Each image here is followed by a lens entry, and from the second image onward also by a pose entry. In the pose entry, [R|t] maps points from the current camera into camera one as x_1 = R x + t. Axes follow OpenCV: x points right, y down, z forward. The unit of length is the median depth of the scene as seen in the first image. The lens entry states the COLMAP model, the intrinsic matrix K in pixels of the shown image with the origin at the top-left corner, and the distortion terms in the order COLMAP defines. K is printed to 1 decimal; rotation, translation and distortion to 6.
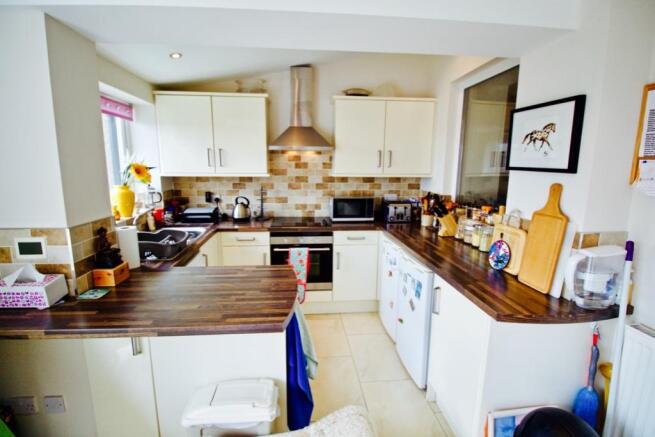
lens RADIAL K [[304.3, 0, 324.8], [0, 304.3, 214.7], [0, 0, 1]] dist [0.000690, -0.009068]
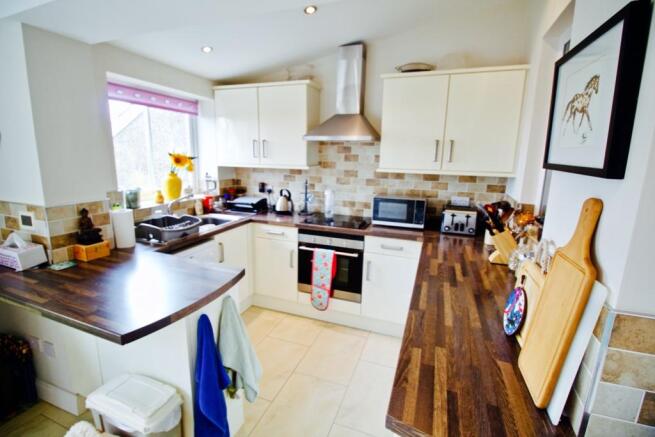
lens RADIAL K [[304.3, 0, 324.8], [0, 304.3, 214.7], [0, 0, 1]] dist [0.000690, -0.009068]
pose [[0.900790, 0.093592, -0.424049, 0.274499], [-0.084731, 0.995611, 0.039752, -0.027812], [0.425909, 0.000121, 0.904766, 0.174467]]
